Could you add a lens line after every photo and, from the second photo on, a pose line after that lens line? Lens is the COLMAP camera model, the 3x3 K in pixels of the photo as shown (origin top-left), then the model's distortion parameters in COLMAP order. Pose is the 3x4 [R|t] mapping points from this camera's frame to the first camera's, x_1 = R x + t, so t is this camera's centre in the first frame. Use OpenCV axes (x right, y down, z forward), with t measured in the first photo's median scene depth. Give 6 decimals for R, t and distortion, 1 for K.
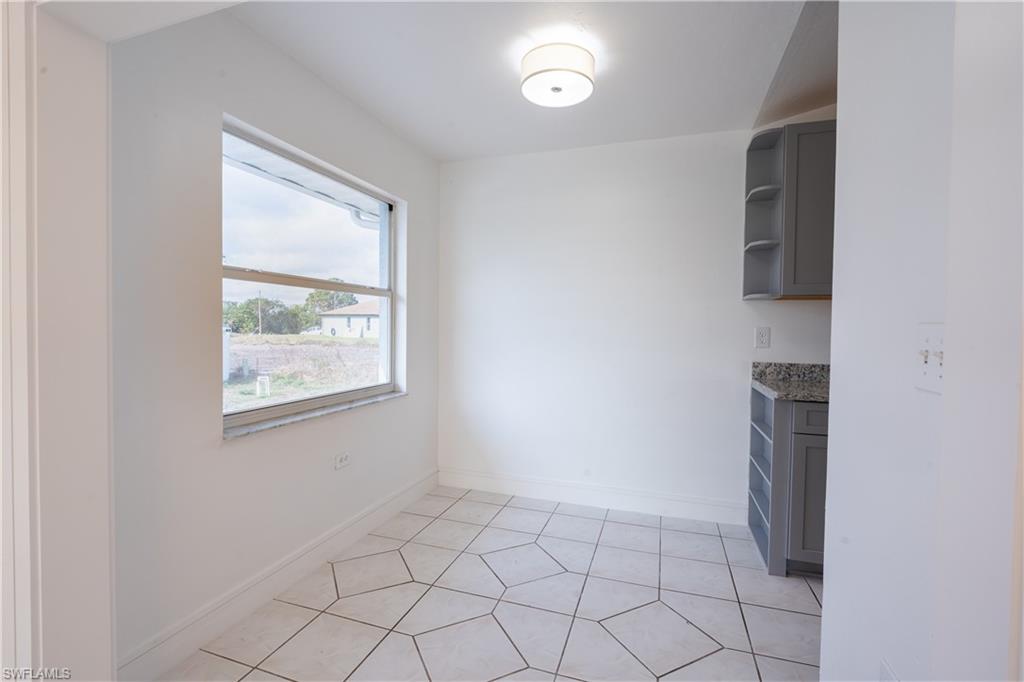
lens RADIAL K [[450.2, 0, 516.0], [0, 450.2, 342.8], [0, 0, 1]] dist [-0.007640, -0.000063]
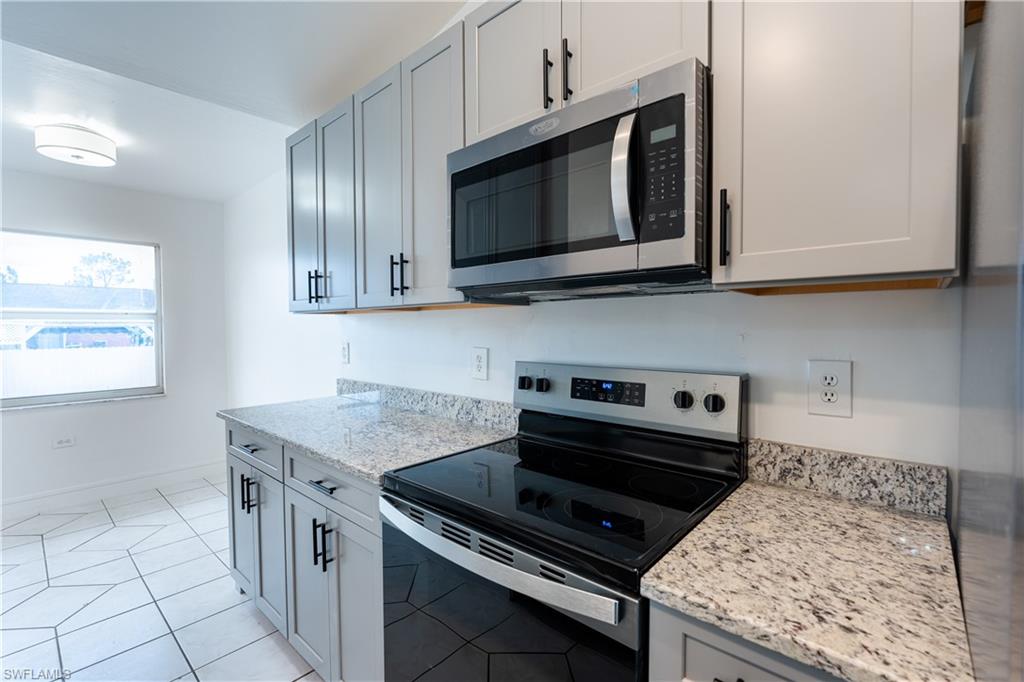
lens RADIAL K [[450.2, 0, 514.4], [0, 450.2, 338.7], [0, 0, 1]] dist [-0.007640, -0.000063]
pose [[0.920424, -0.011609, -0.390748, 0.153609], [0.008941, 0.999923, -0.008646, -0.003386], [0.390819, 0.004465, 0.920457, 0.030522]]
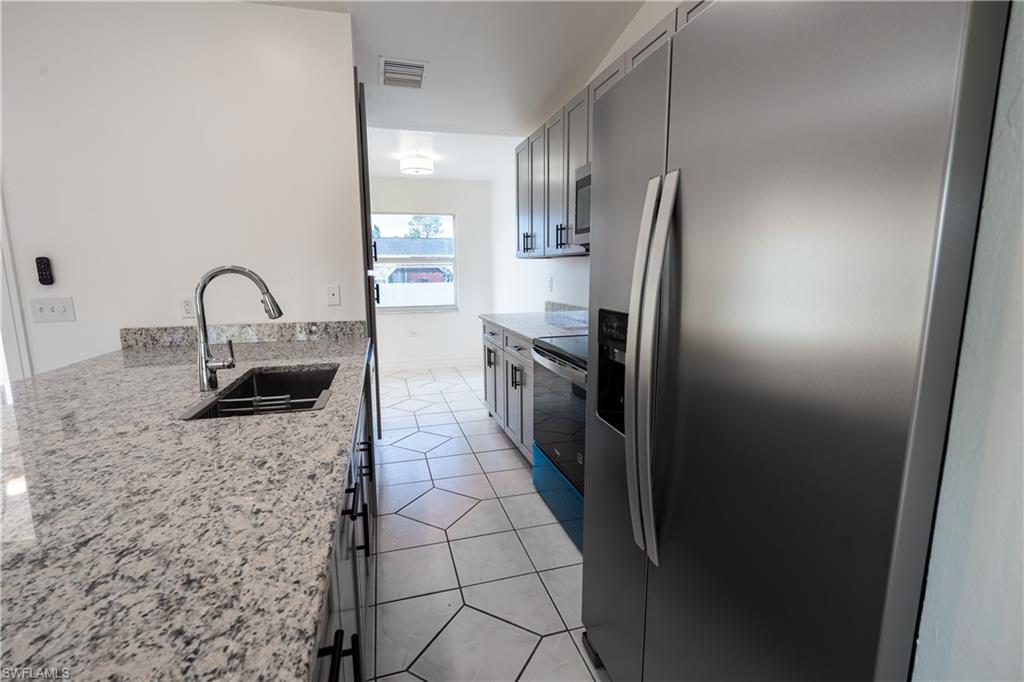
lens RADIAL K [[450.2, 0, 510.5], [0, 450.2, 340.8], [0, 0, 1]] dist [-0.007640, -0.000063]
pose [[0.572514, 0.108181, -0.812727, 0.207091], [-0.008914, 0.992020, 0.125767, -0.001188], [0.819847, -0.064759, 0.568909, 0.004433]]
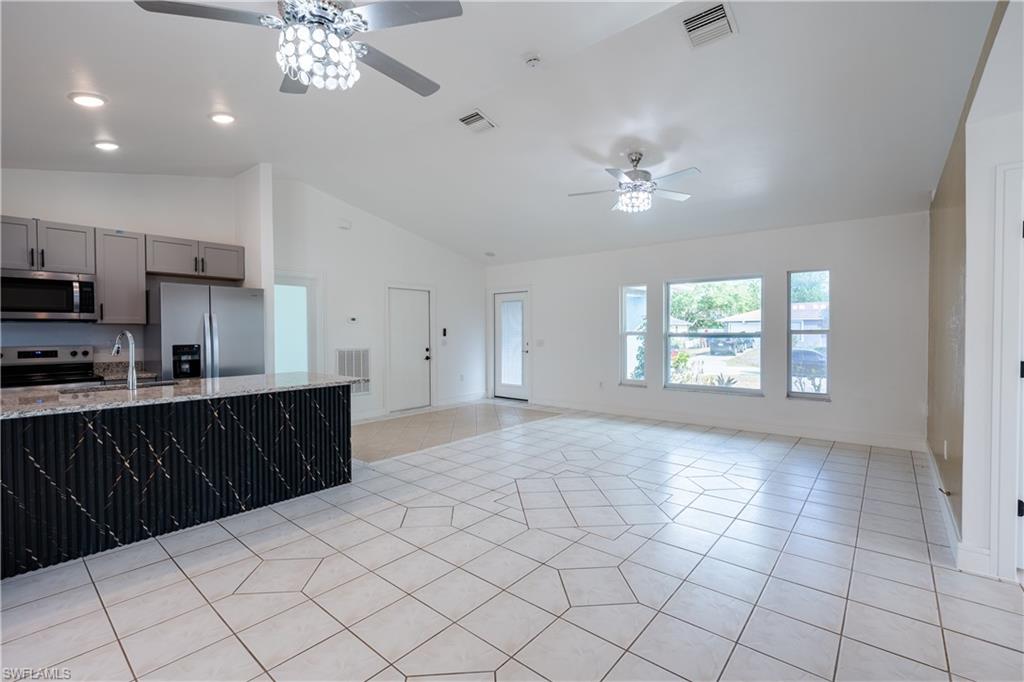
lens RADIAL K [[450.2, 0, 514.1], [0, 450.2, 341.5], [0, 0, 1]] dist [-0.007640, -0.000063]
pose [[0.369473, -0.039733, 0.928391, 0.044339], [0.040525, 0.998824, 0.026620, 0.001112], [-0.928357, 0.027787, 0.370649, -0.155264]]
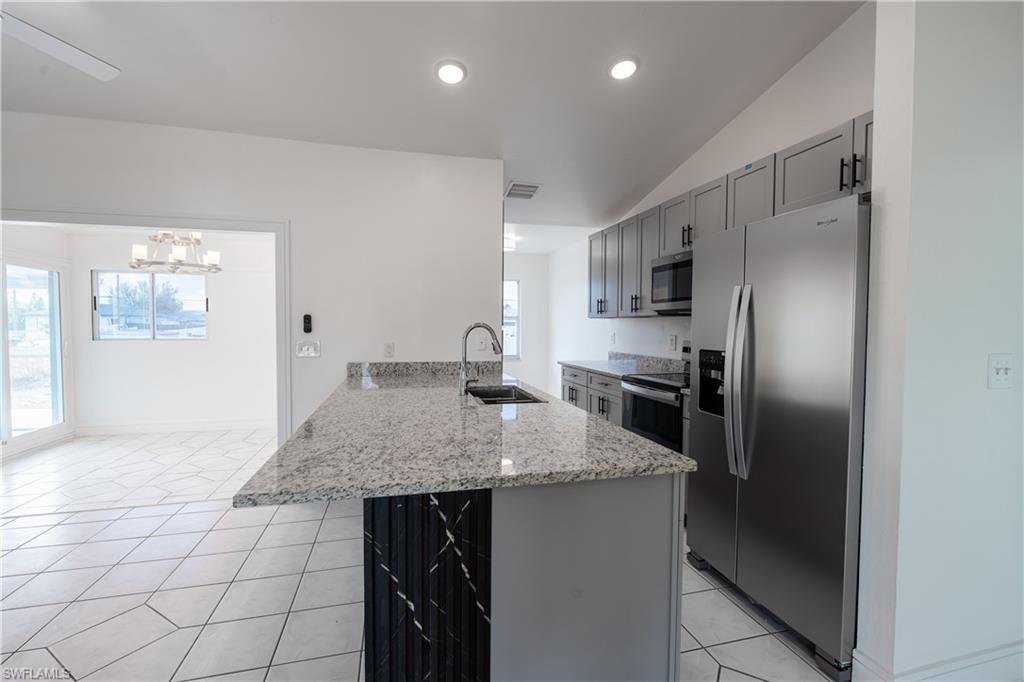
lens RADIAL K [[450.2, 0, 511.7], [0, 450.2, 340.5], [0, 0, 1]] dist [-0.007640, -0.000063]
pose [[0.550953, 0.014358, -0.834413, 0.229476], [-0.021679, 0.999761, 0.002889, 0.000452], [0.834255, 0.016497, 0.551133, -0.047516]]
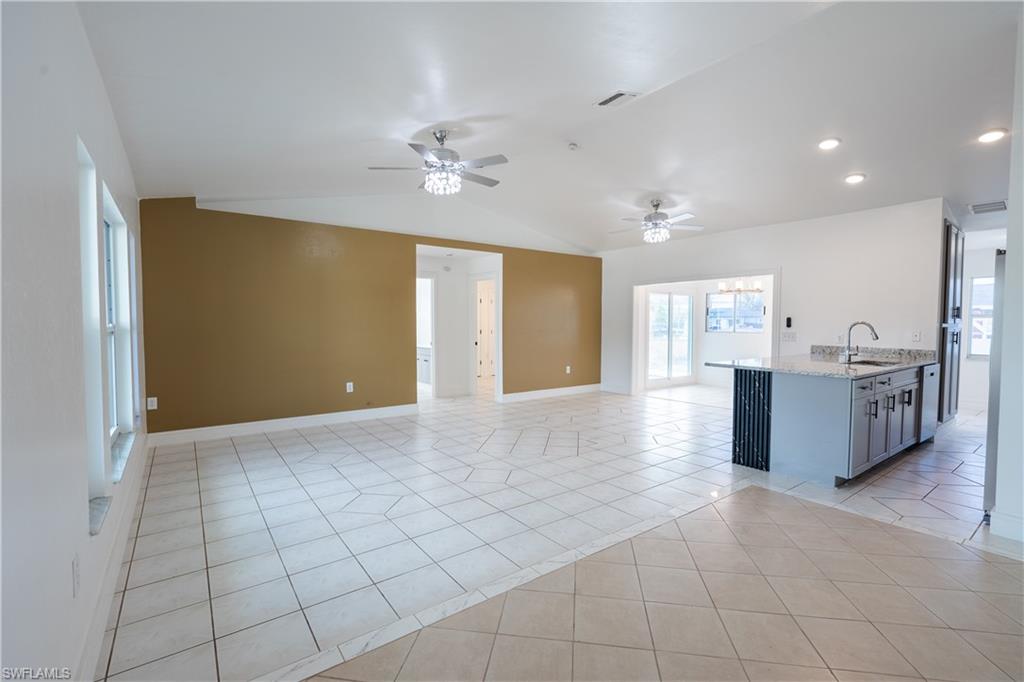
lens RADIAL K [[450.2, 0, 519.3], [0, 450.2, 337.1], [0, 0, 1]] dist [-0.007640, -0.000063]
pose [[-0.561614, 0.008251, -0.827358, 0.379143], [-0.040429, 0.998482, 0.037400, 0.002184], [0.826411, 0.054454, -0.560428, -0.004619]]
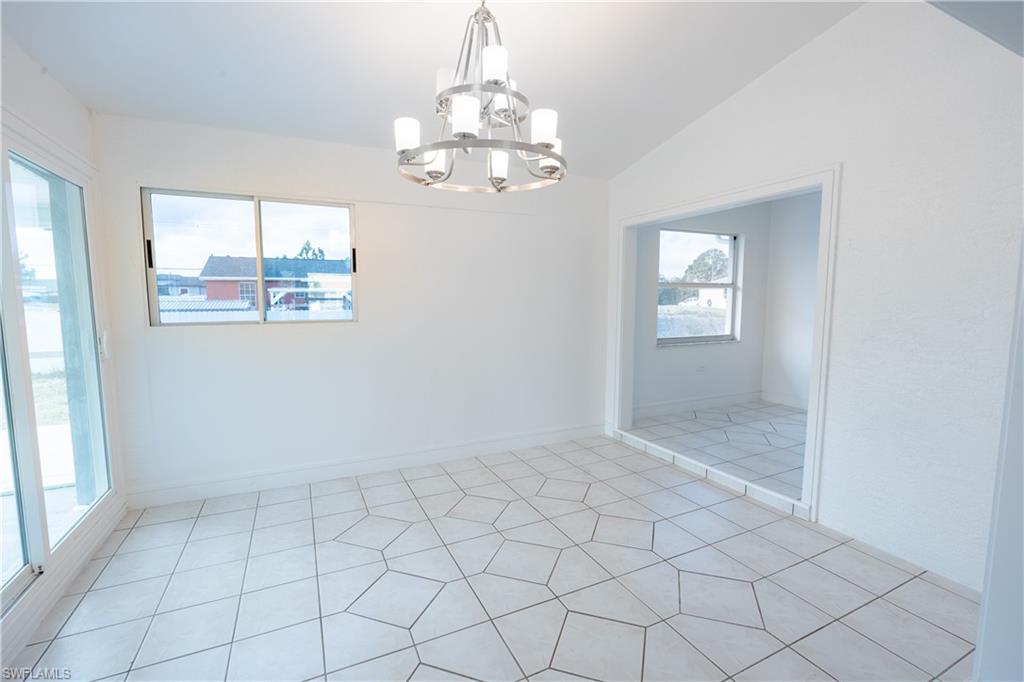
lens RADIAL K [[450.2, 0, 510.0], [0, 450.2, 344.8], [0, 0, 1]] dist [-0.007640, -0.000063]
pose [[0.694231, 0.062628, -0.717023, 0.054406], [-0.012587, 0.997111, 0.074906, 0.000499], [0.719642, -0.042977, 0.693014, -0.121290]]
